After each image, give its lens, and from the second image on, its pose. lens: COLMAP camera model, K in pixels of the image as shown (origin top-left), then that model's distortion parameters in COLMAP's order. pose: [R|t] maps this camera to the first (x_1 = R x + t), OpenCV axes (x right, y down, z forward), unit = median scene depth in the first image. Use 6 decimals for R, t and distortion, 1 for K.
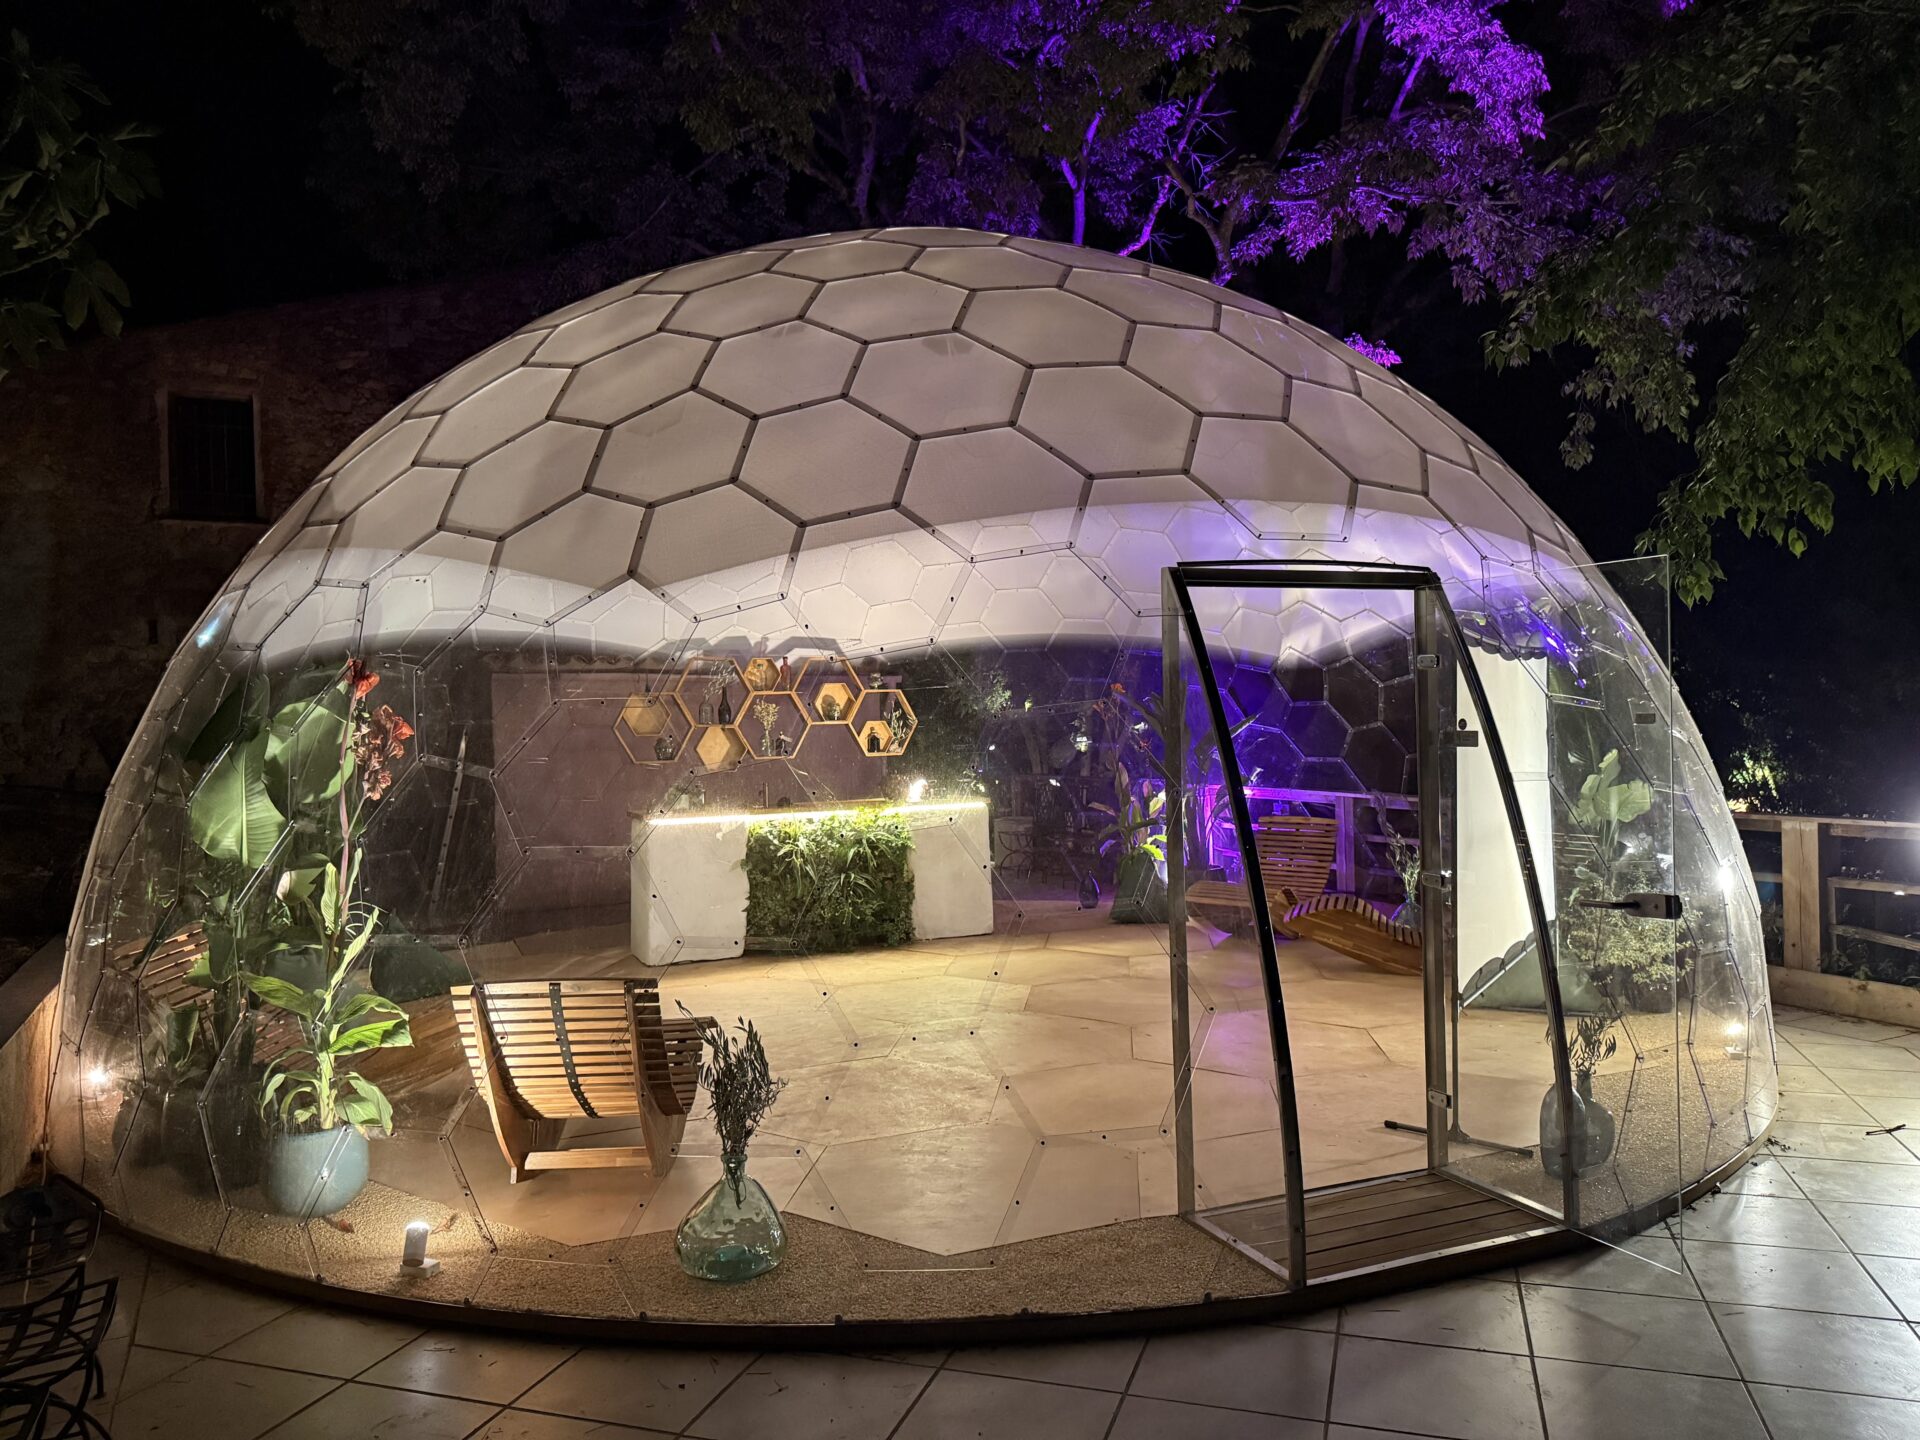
lens RADIAL K [[1351.1, 0, 960.0], [0, 1351.1, 720.0], [0, 0, 1]] dist [0.006764, -0.000040]
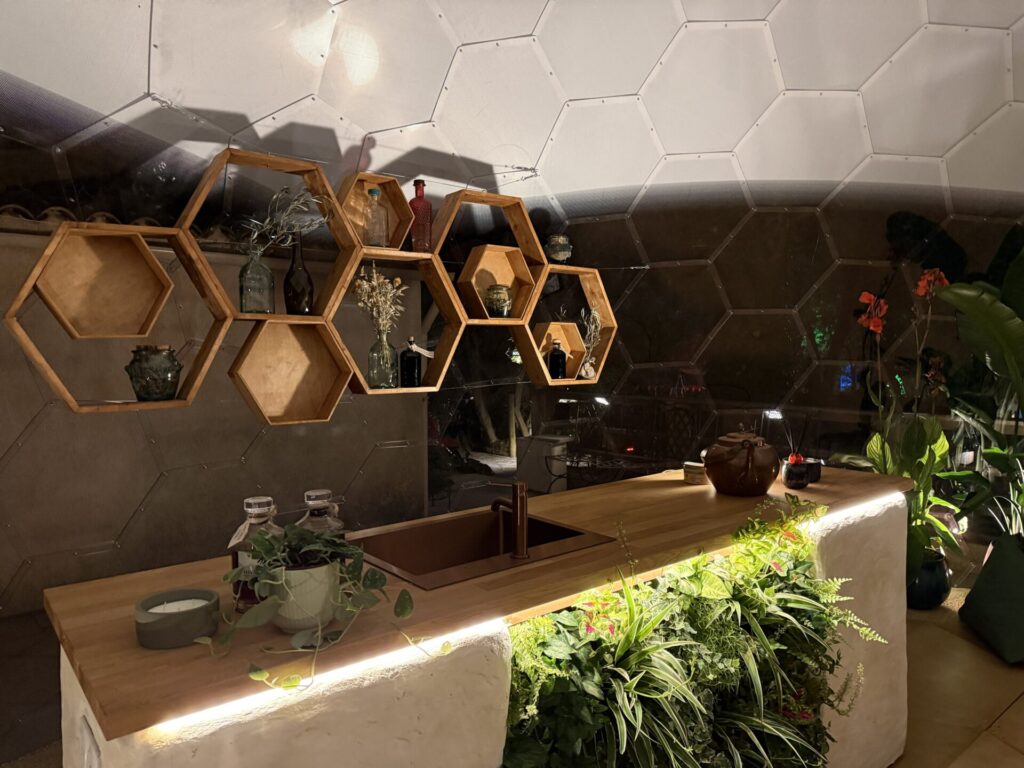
lens RADIAL K [[783.9, 0, 512.0], [0, 783.9, 384.0], [0, 0, 1]] dist [0.054037, -0.000994]
pose [[0.958182, 0.008736, 0.286028, -0.202873], [-0.026740, 0.997894, 0.059101, 0.009328], [-0.284909, -0.064277, 0.956397, 0.822460]]
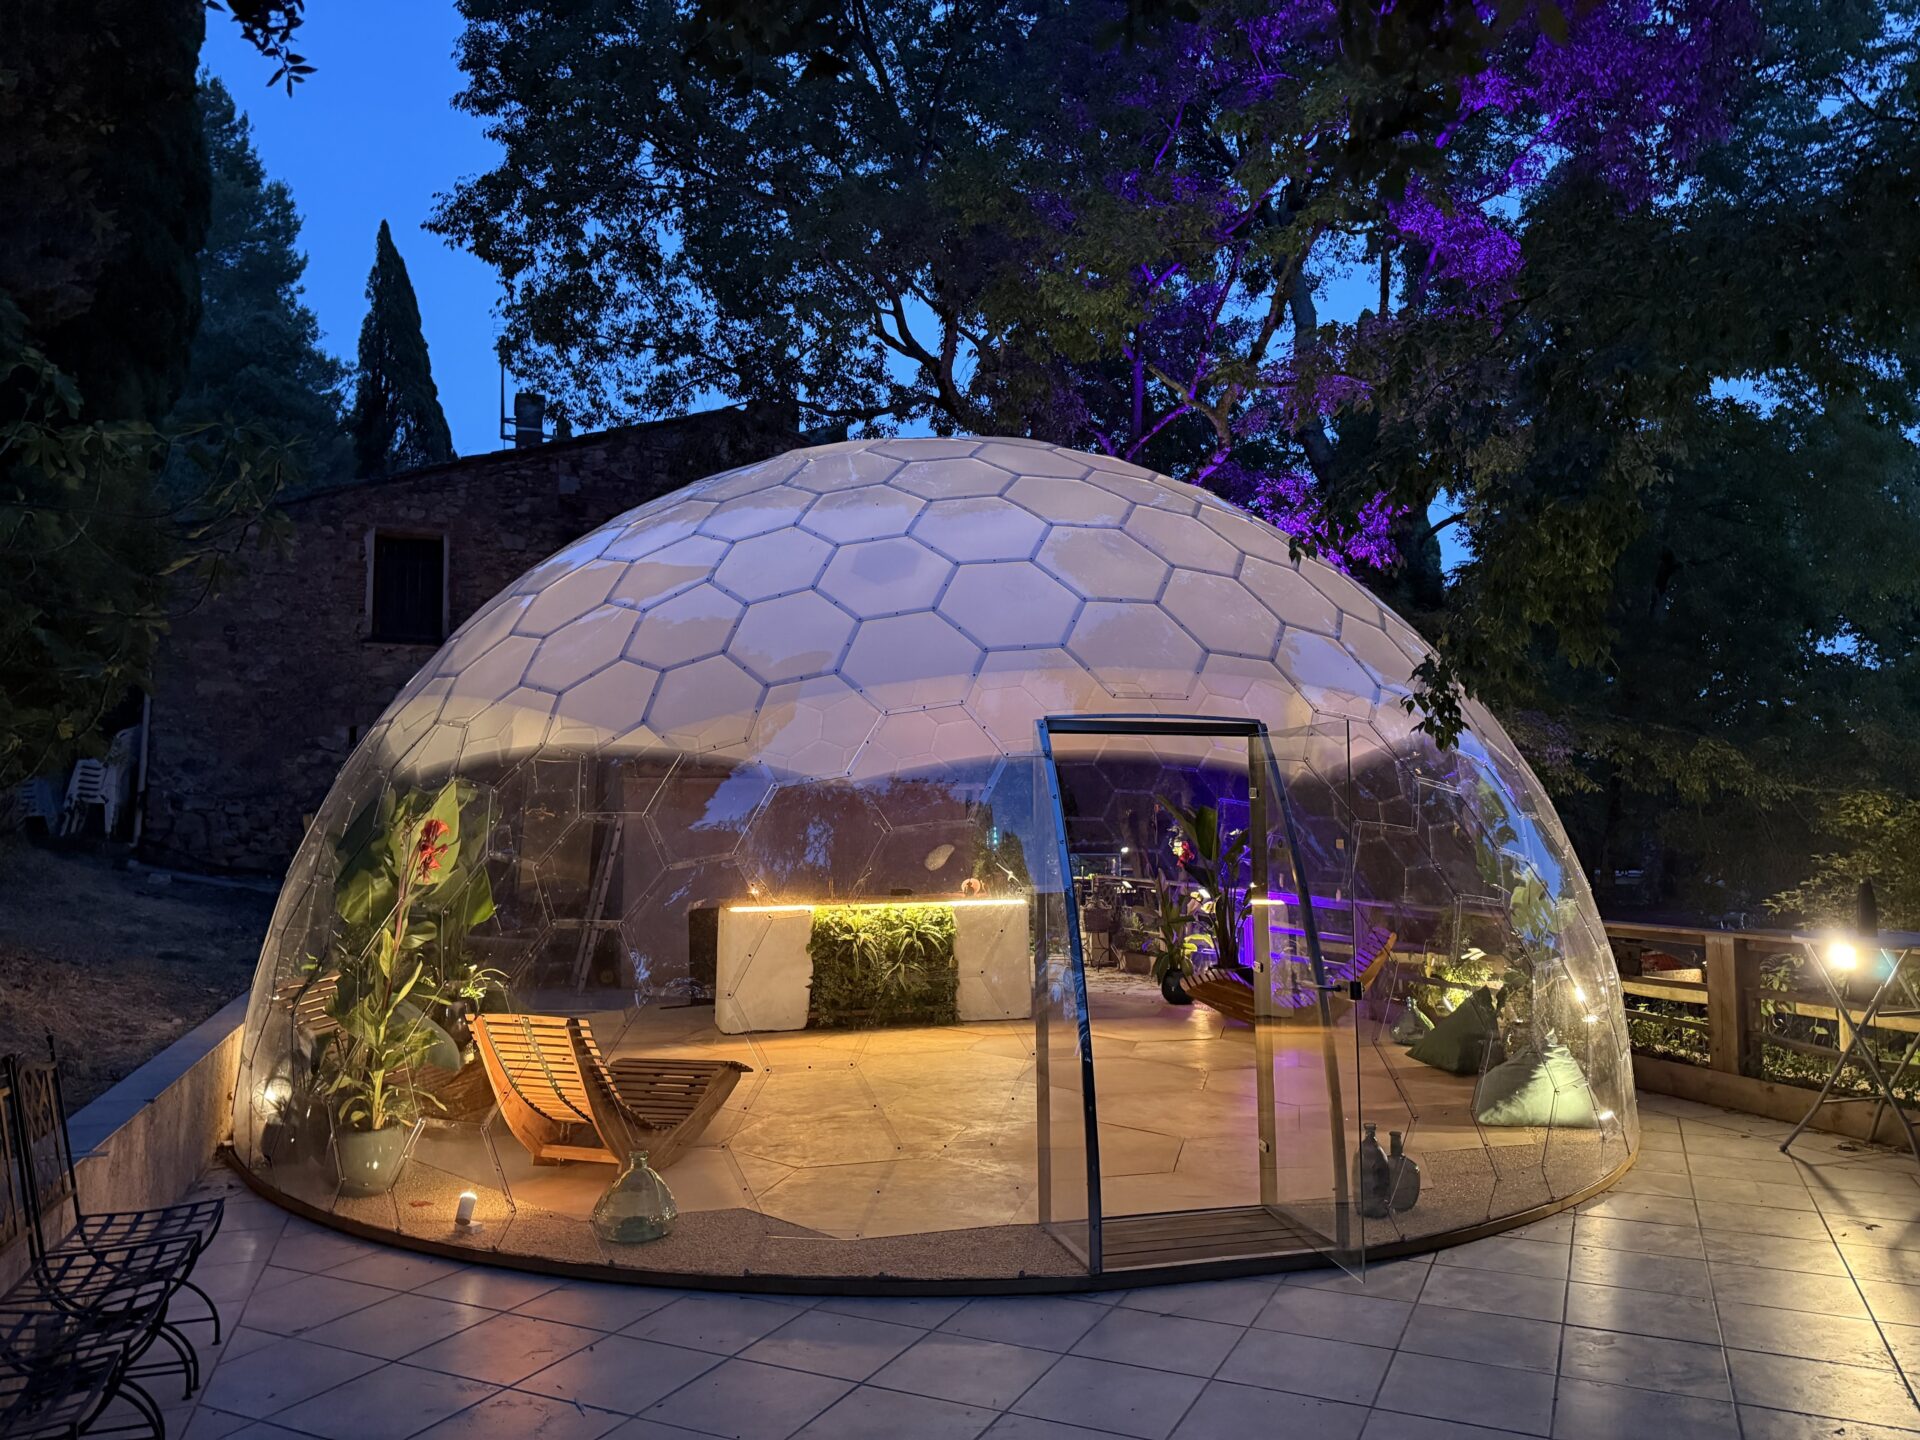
lens RADIAL K [[1341.3, 0, 960.0], [0, 1341.3, 720.0], [0, 0, 1]] dist [0.037753, -0.032072]
pose [[0.992016, 0.007839, -0.125866, 0.110170], [-0.017111, 0.997203, -0.072754, -0.007086], [0.124944, 0.074327, 0.989376, -0.138578]]
